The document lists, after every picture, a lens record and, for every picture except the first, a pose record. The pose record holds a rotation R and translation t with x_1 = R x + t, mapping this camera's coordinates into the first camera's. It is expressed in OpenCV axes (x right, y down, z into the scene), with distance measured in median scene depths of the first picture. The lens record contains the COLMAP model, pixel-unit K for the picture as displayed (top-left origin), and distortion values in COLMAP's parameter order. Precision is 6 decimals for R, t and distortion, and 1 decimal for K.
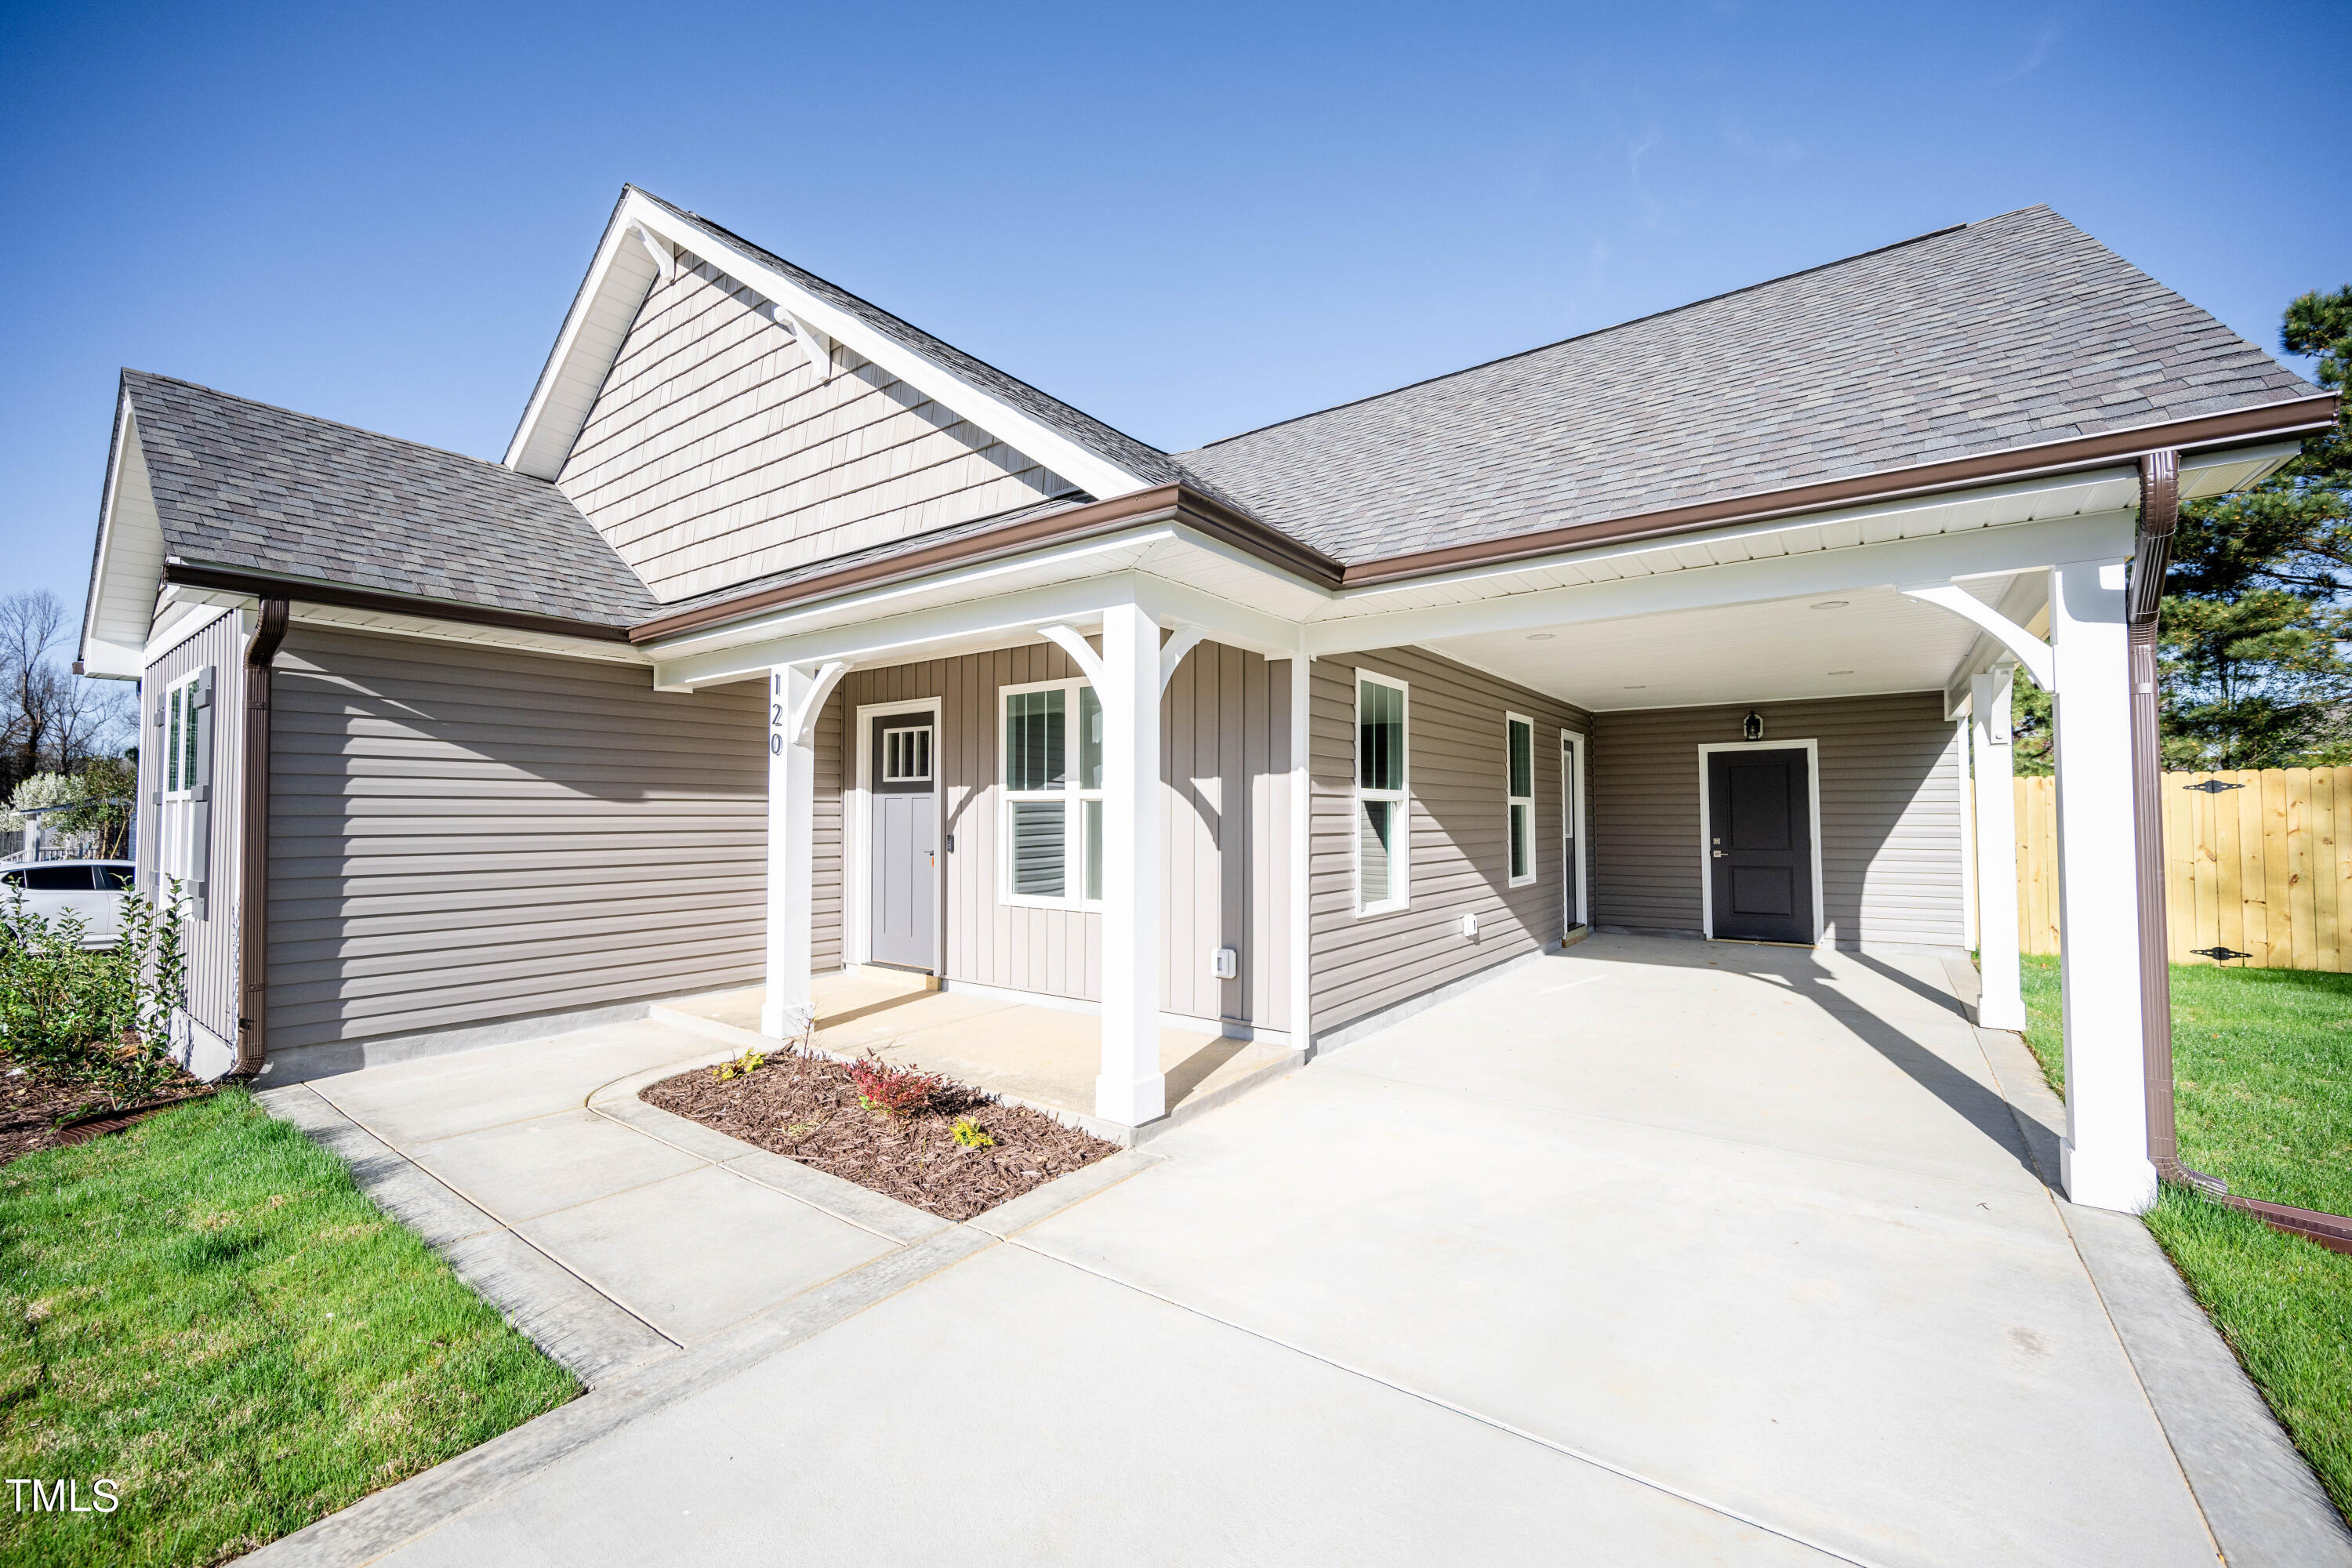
lens RADIAL K [[933.6, 0, 1185.9], [0, 933.6, 786.1], [0, 0, 1]] dist [0.001634, -0.001354]
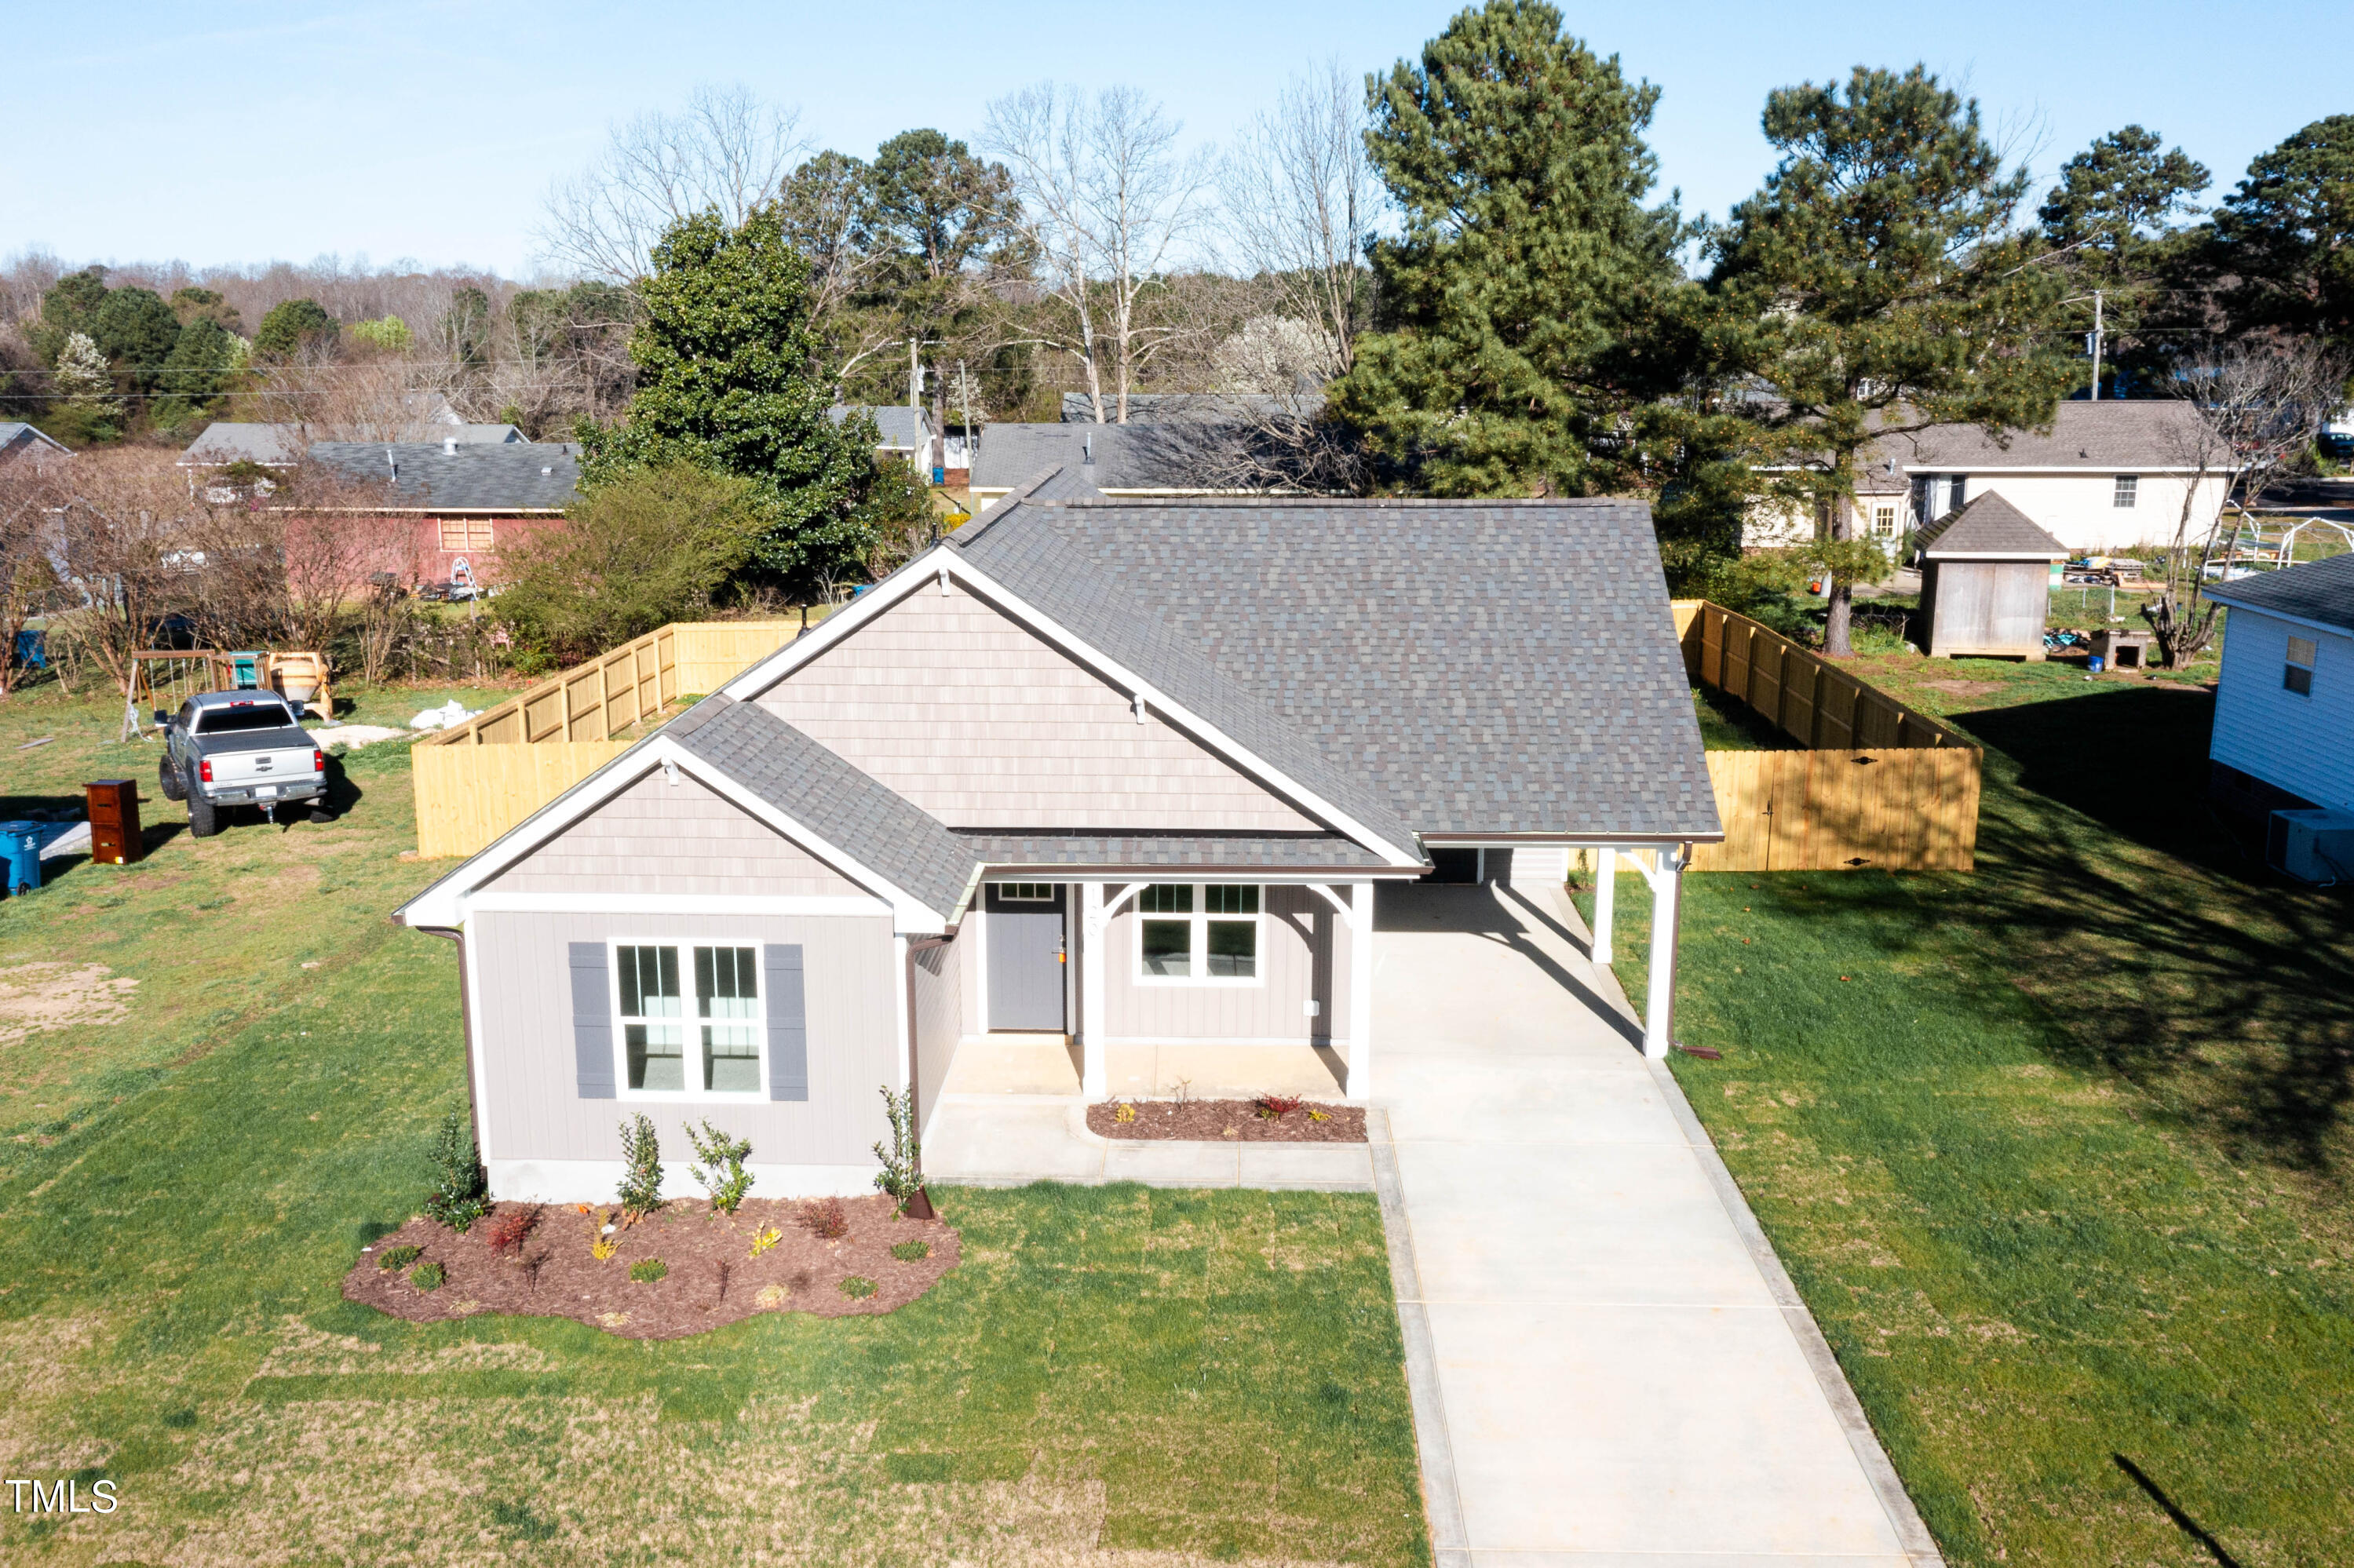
lens RADIAL K [[2016.1, 0, 1175.3], [0, 2016.1, 808.3], [0, 0, 1]] dist [0.001552, 0.012746]
pose [[0.823509, -0.127088, 0.552885, -2.005558], [-0.021454, 0.966910, 0.254213, -1.029403], [-0.566898, -0.221208, 0.793532, -1.648806]]
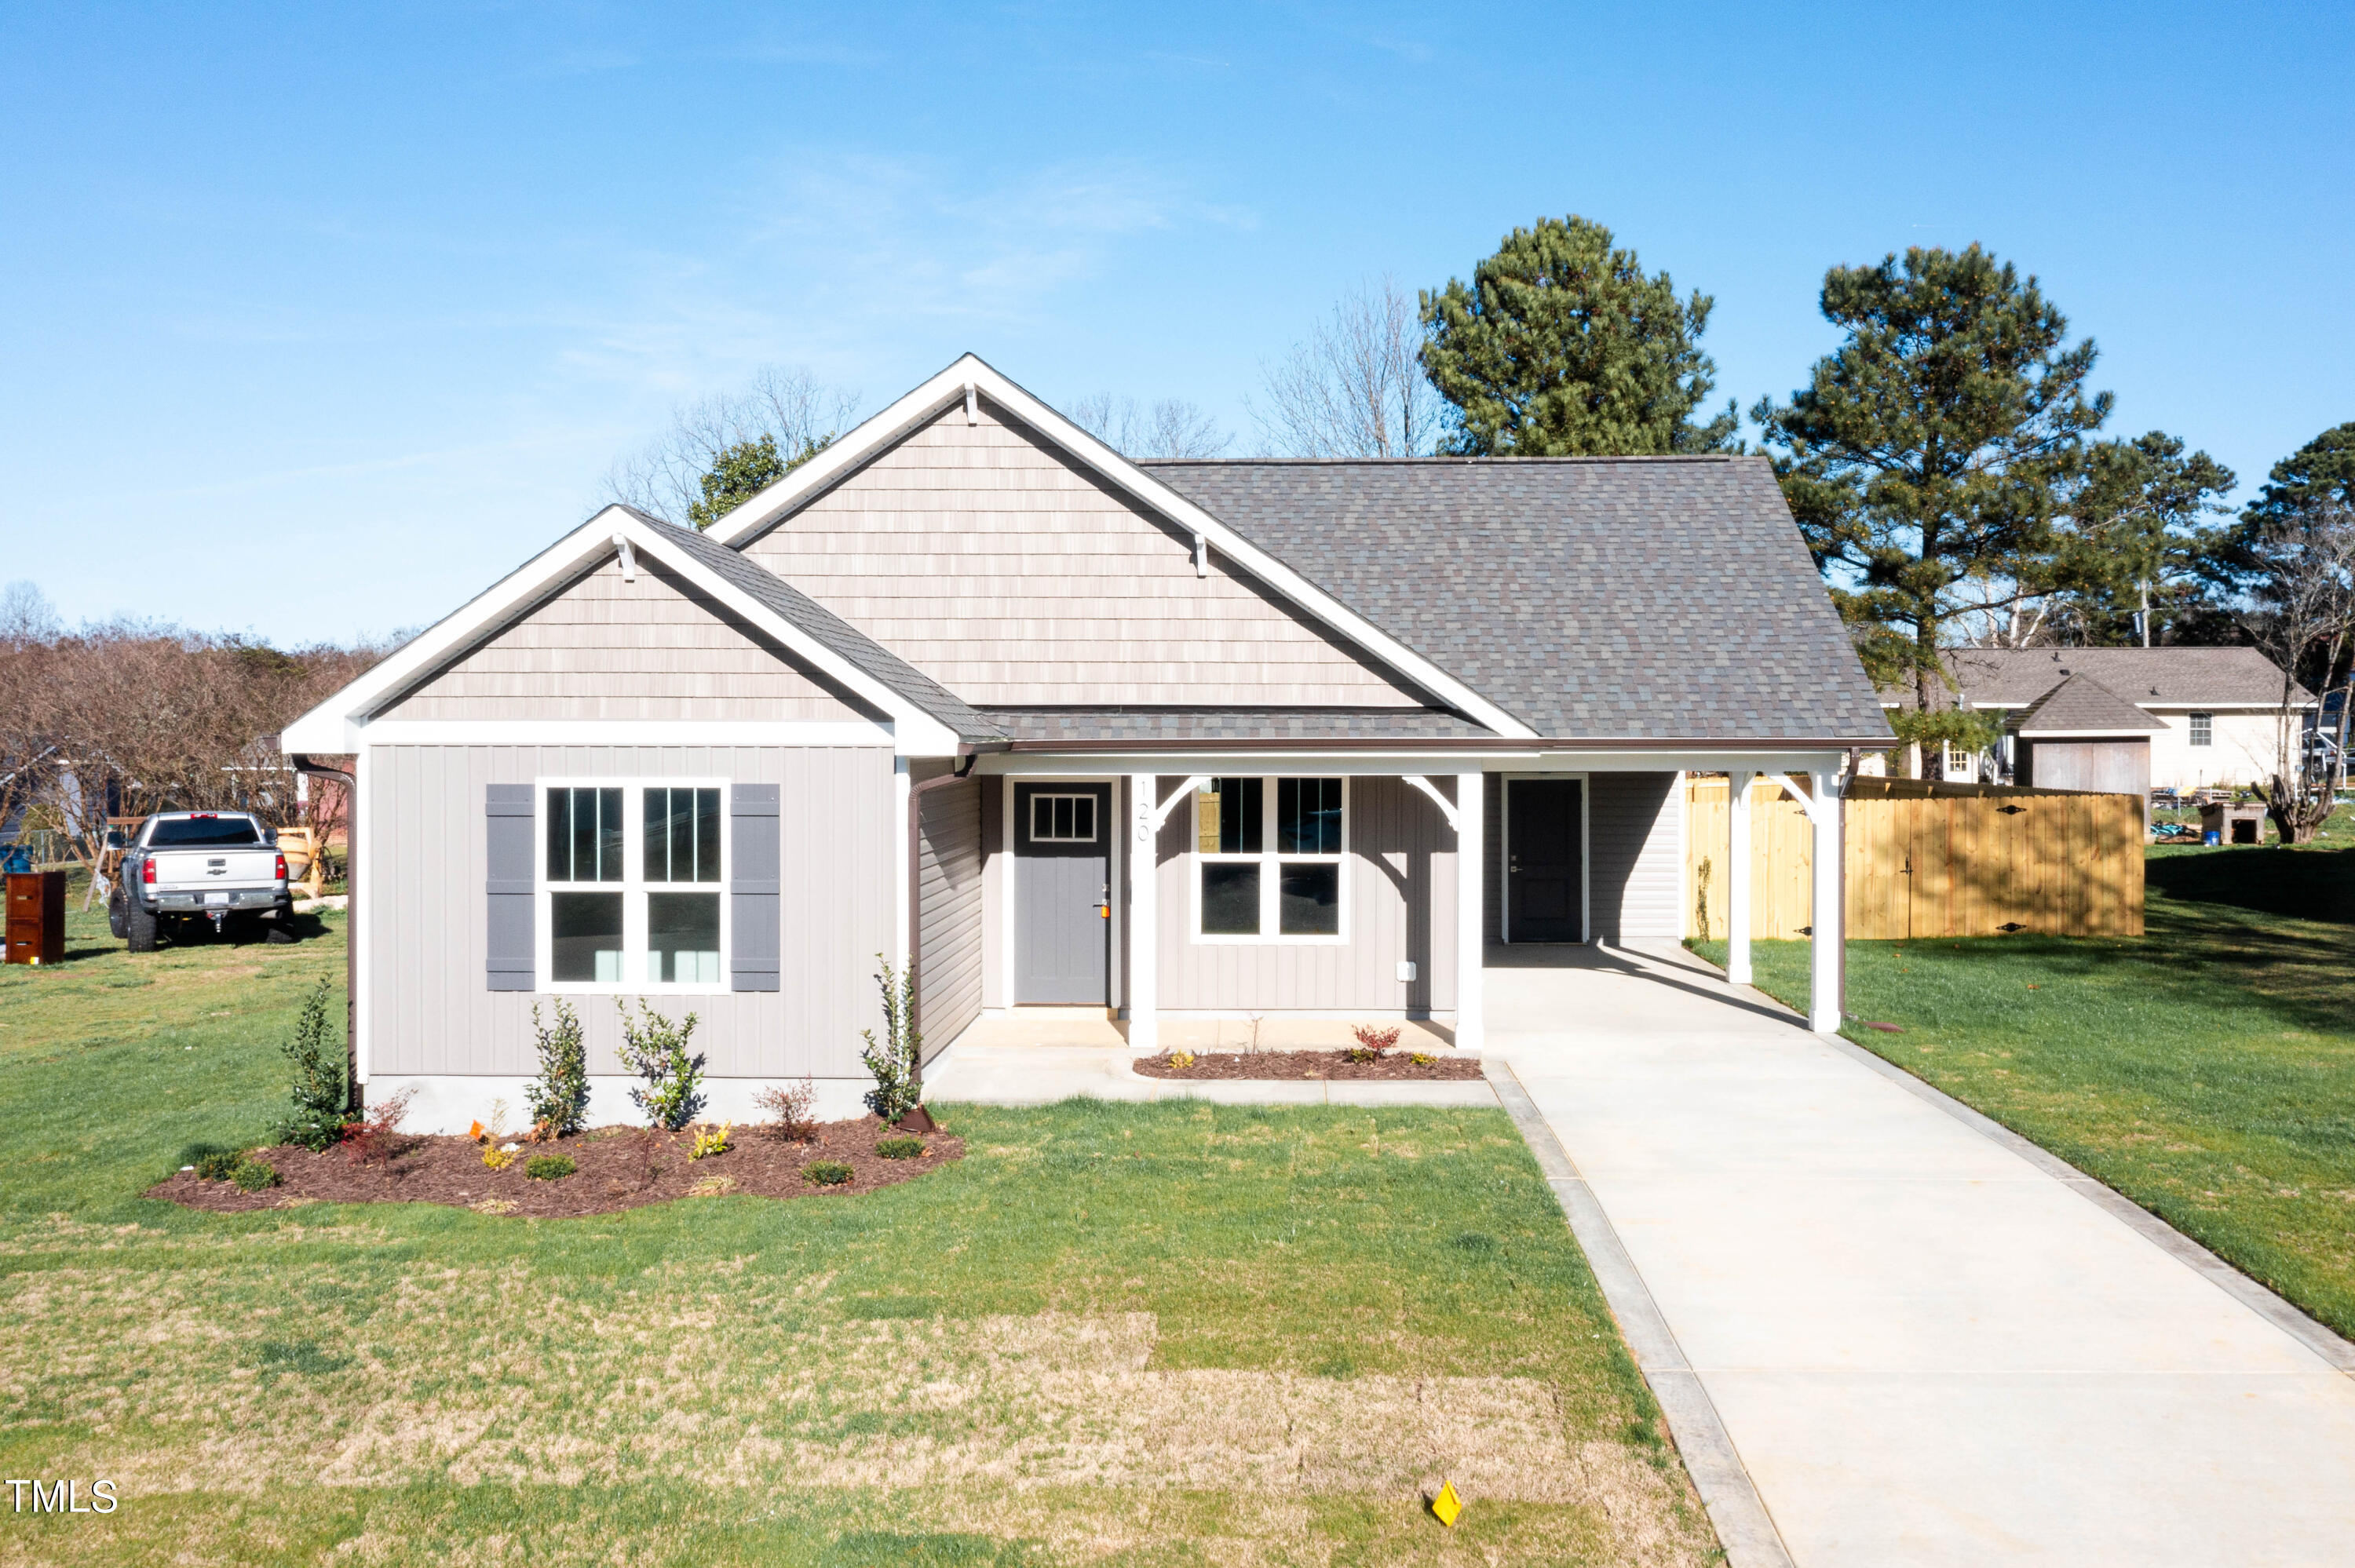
lens RADIAL K [[2016.9, 0, 1251.4], [0, 2016.9, 748.8], [0, 0, 1]] dist [0.001552, 0.012746]
pose [[0.814897, -0.002627, 0.579600, -1.776434], [-0.022484, 0.999094, 0.036140, -0.244150], [-0.579170, -0.042482, 0.814099, -1.295567]]
